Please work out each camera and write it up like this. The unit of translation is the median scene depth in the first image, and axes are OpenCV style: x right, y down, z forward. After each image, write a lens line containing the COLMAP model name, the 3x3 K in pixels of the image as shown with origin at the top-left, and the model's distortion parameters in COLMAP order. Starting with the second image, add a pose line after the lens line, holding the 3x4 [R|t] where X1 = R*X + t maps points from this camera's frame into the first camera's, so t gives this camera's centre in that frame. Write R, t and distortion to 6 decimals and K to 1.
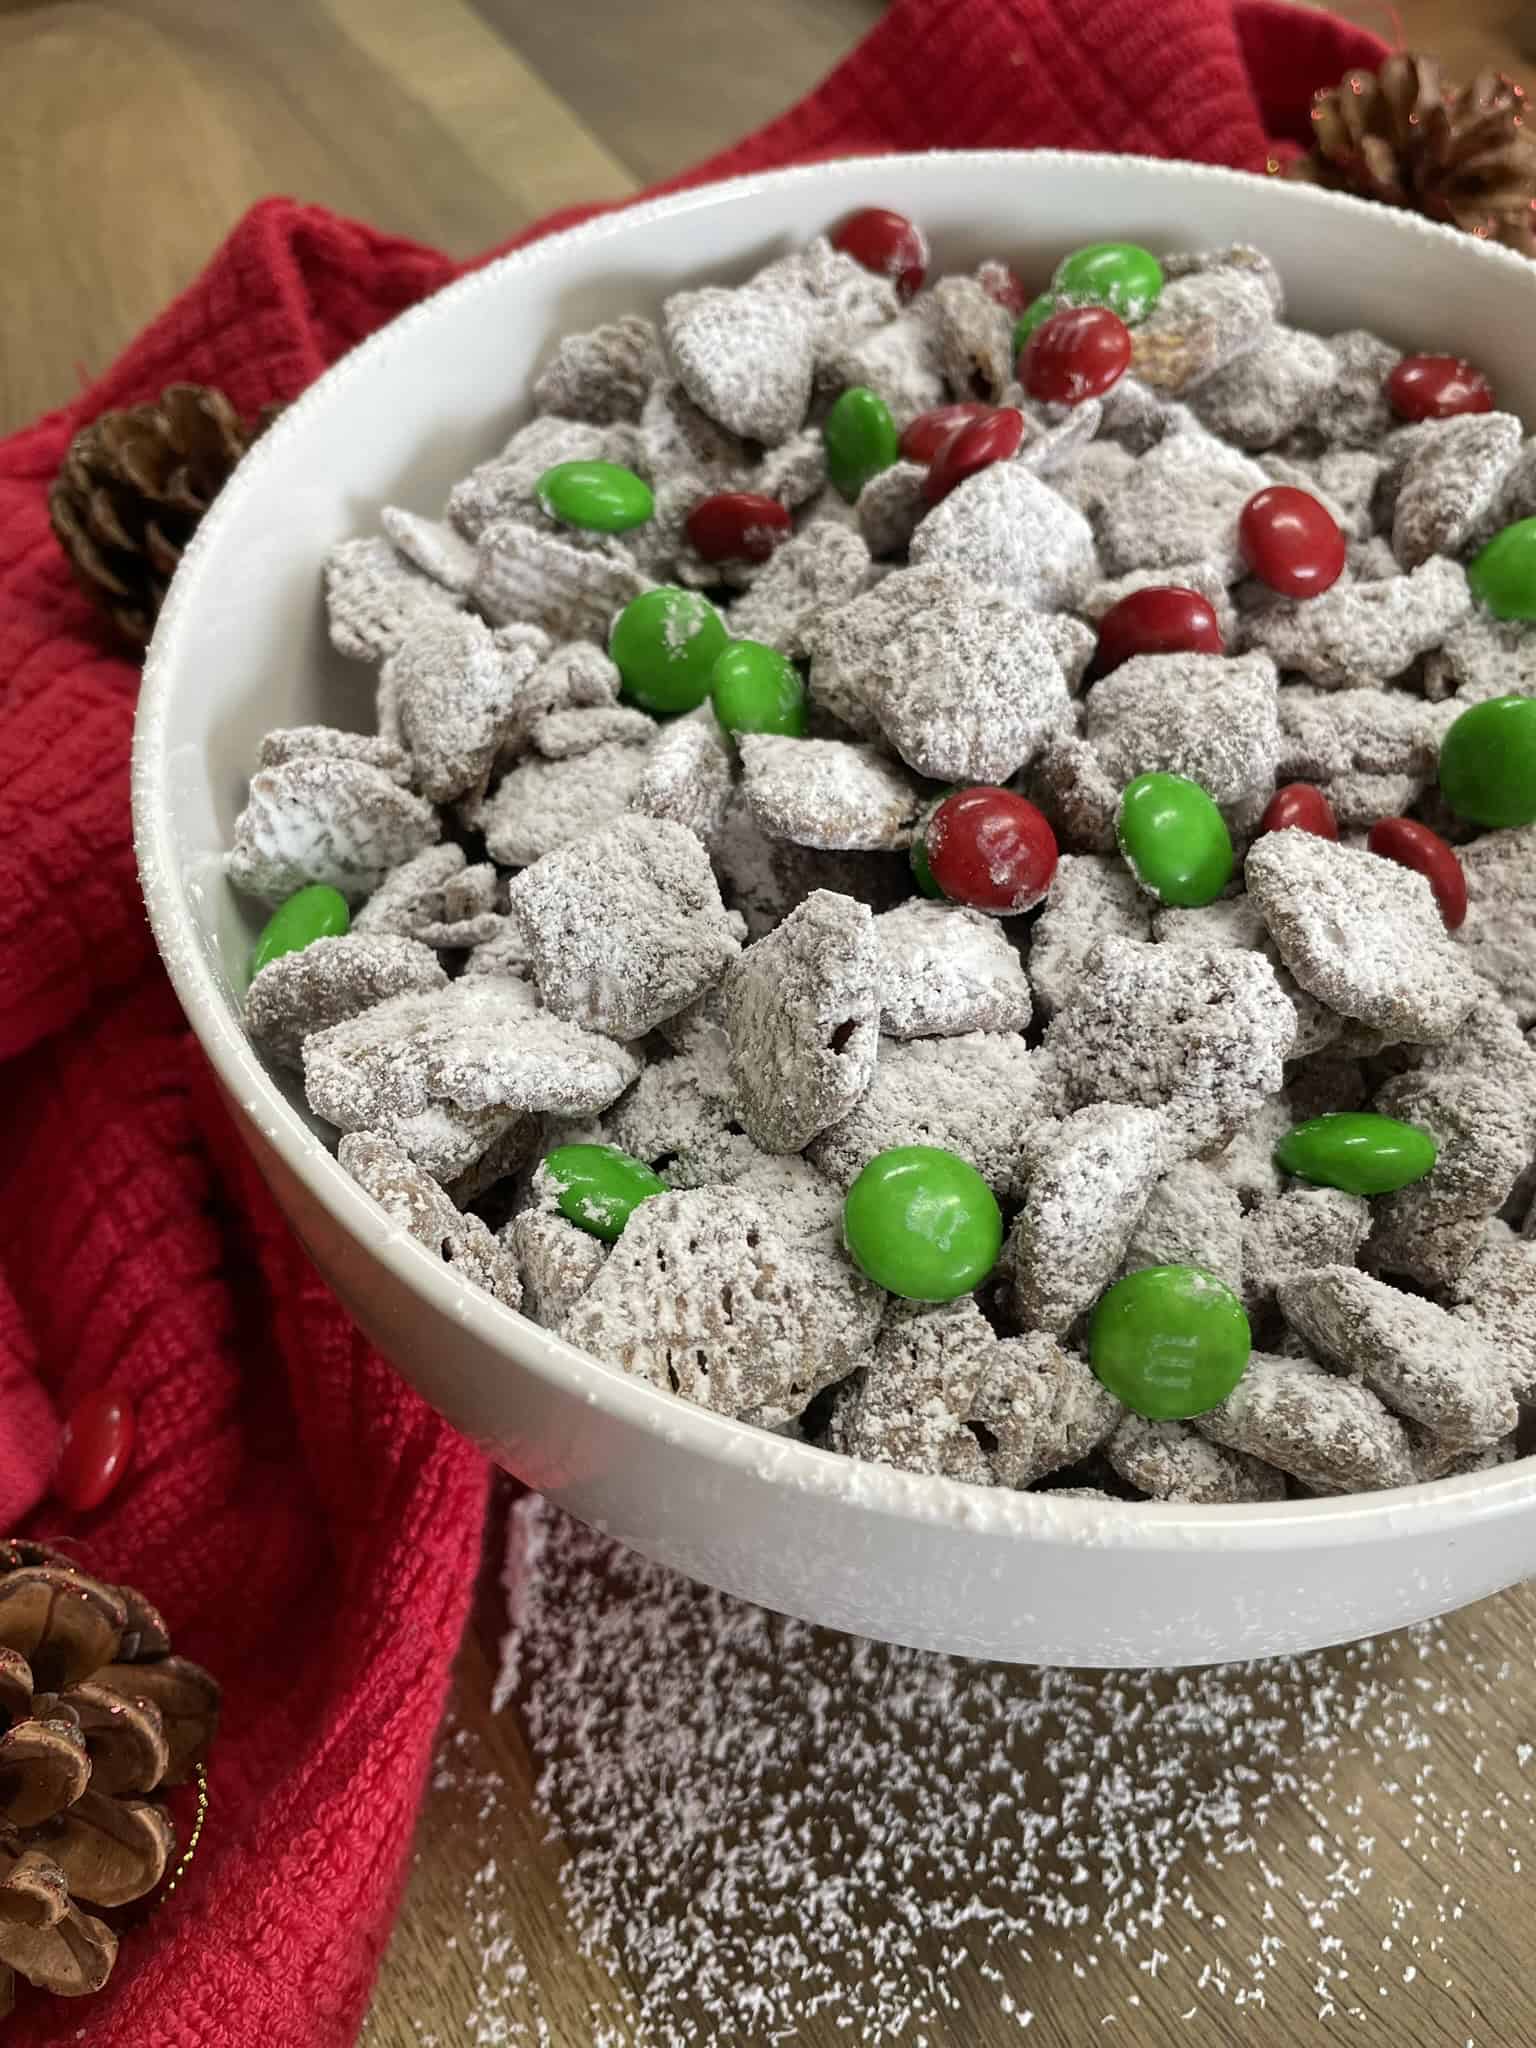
lens RADIAL K [[1516.4, 0, 768.0], [0, 1516.4, 1024.0], [0, 0, 1]] dist [0.080268, -0.116531]
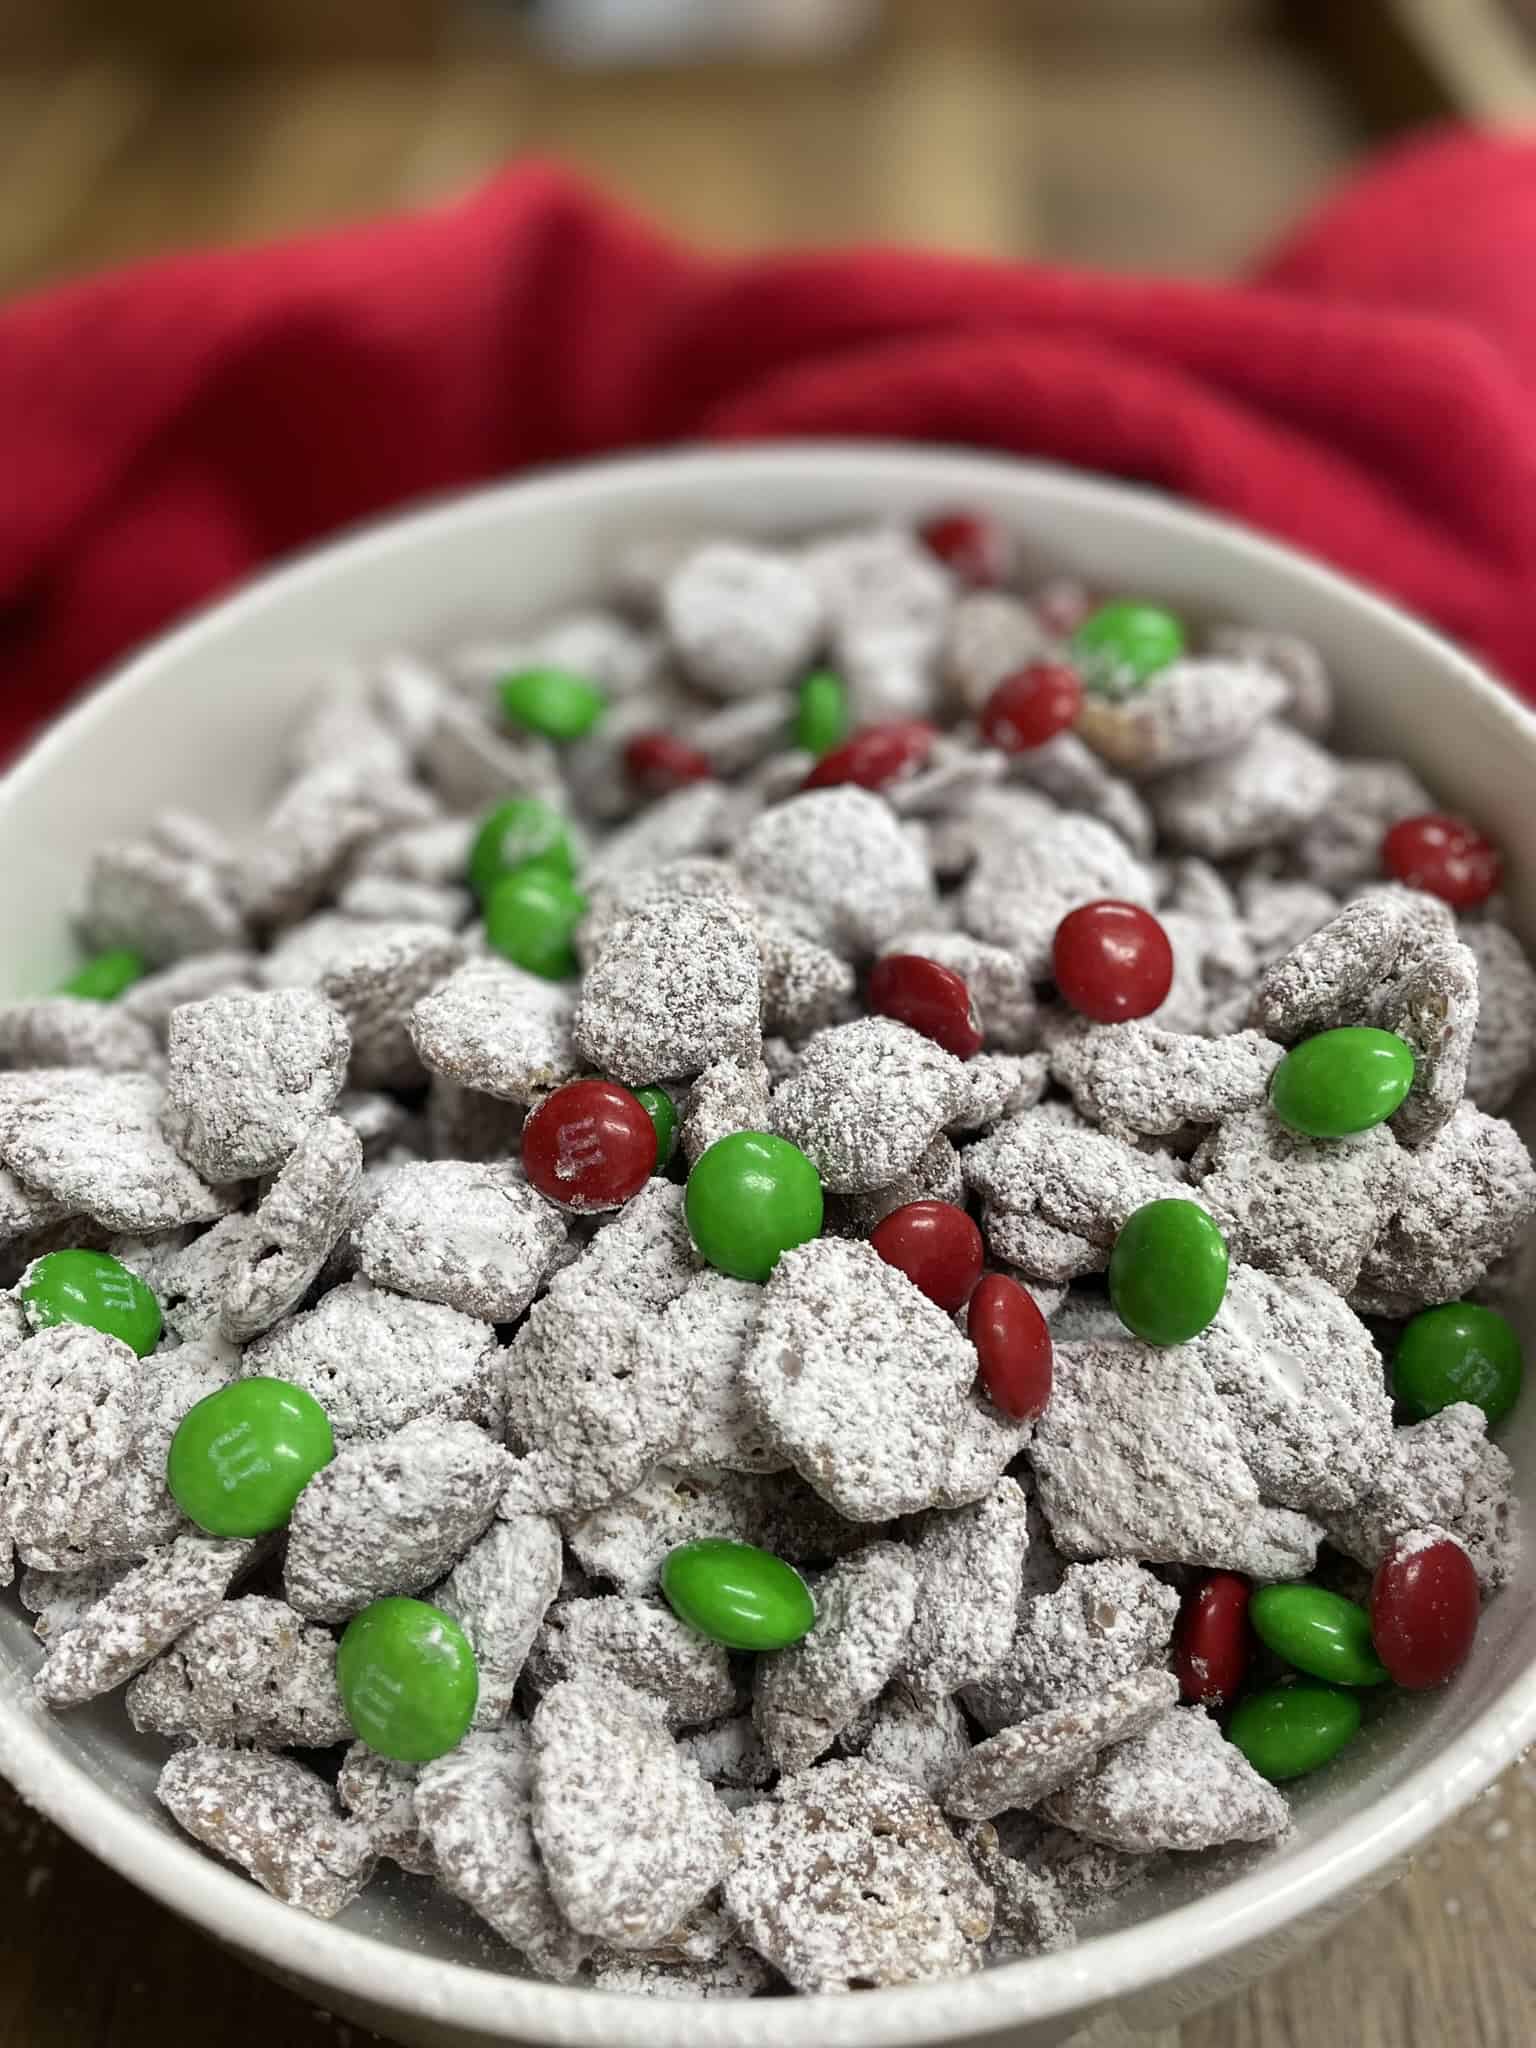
lens RADIAL K [[1516.4, 0, 768.0], [0, 1516.4, 1024.0], [0, 0, 1]] dist [0.080268, -0.116531]
pose [[0.876351, 0.351015, -0.329845, 0.553376], [-0.372489, 0.928034, -0.002053, -0.229848], [0.305387, 0.124662, 0.944033, 0.073269]]
